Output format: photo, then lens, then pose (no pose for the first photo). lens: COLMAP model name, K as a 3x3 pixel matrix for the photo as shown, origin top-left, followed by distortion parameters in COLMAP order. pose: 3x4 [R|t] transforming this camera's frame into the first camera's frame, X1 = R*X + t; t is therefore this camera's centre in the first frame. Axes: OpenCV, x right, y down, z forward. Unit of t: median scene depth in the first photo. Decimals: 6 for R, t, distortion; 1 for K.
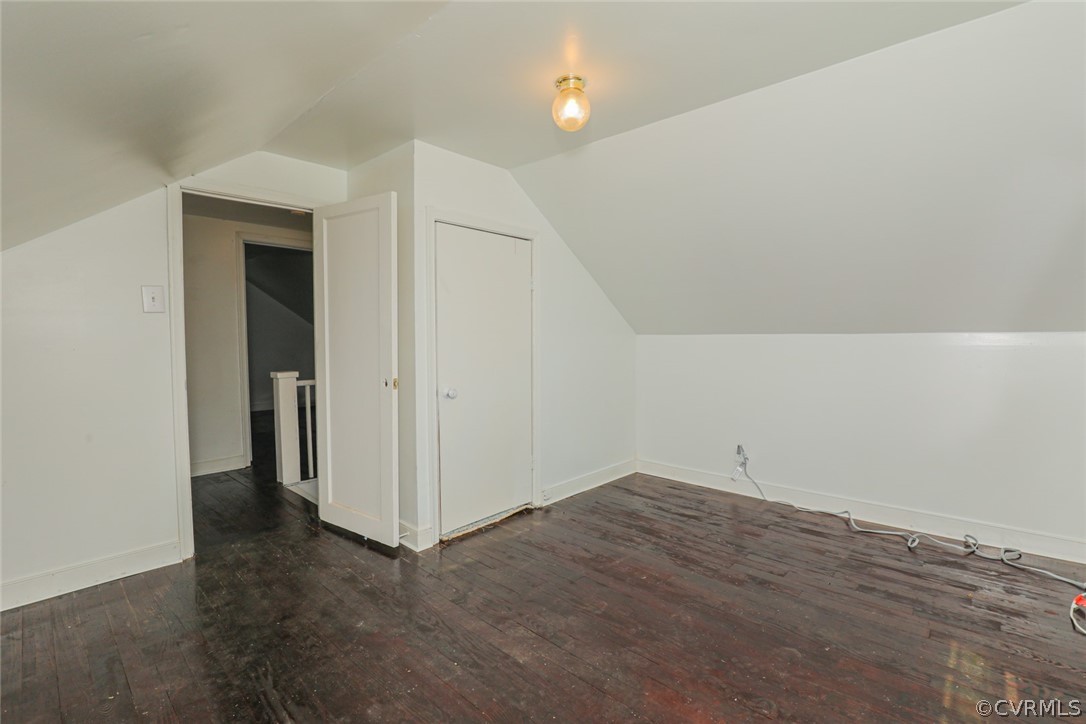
lens RADIAL K [[494.2, 0, 543.0], [0, 494.2, 362.0], [0, 0, 1]] dist [-0.037316, 0.008142]
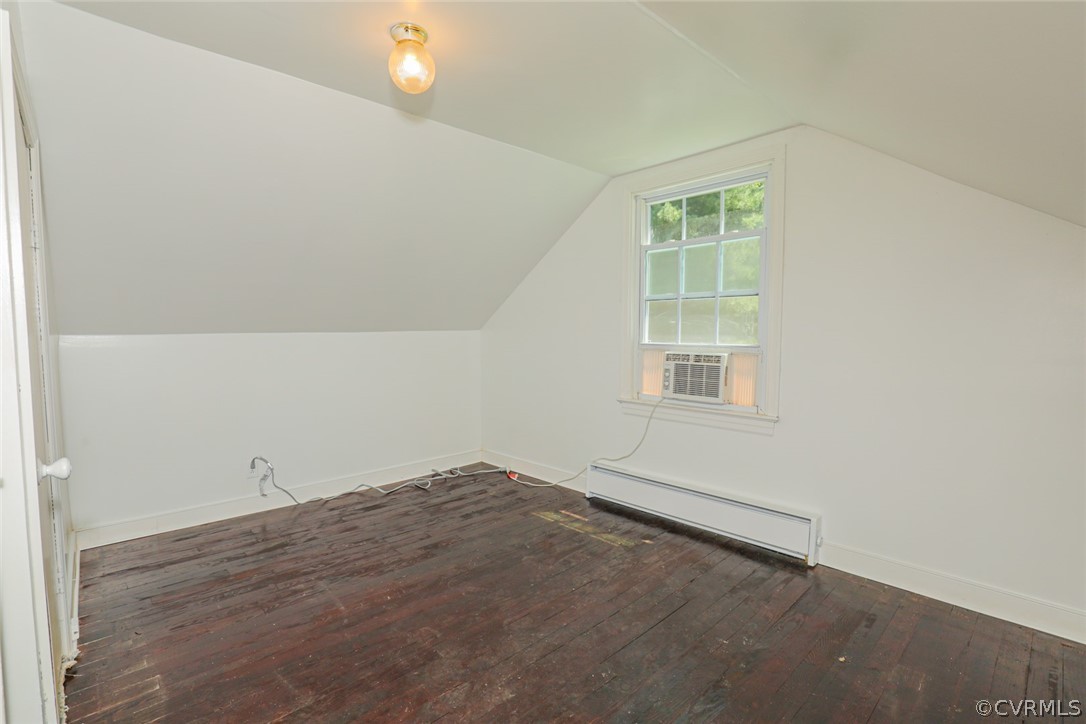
lens RADIAL K [[494.2, 0, 543.0], [0, 494.2, 362.0], [0, 0, 1]] dist [-0.037316, 0.008142]
pose [[0.072724, -0.059229, 0.995592, -0.567077], [0.055473, 0.996930, 0.055256, -0.031516], [-0.995808, 0.051210, 0.075786, 0.530251]]
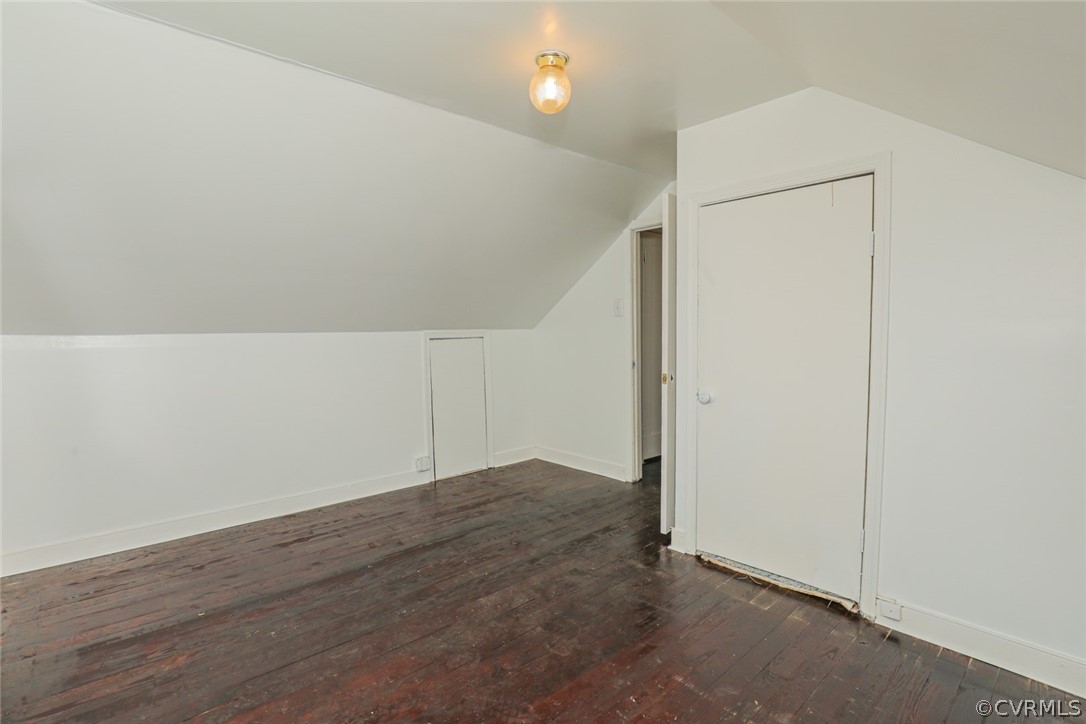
lens RADIAL K [[521.5, 0, 543.0], [0, 521.5, 362.0], [0, 0, 1]] dist [-0.003785, -0.000356]
pose [[-0.093269, 0.068591, -0.993275, 0.764110], [-0.037039, 0.996695, 0.072305, -0.056318], [0.994952, 0.043534, -0.090420, 0.788265]]
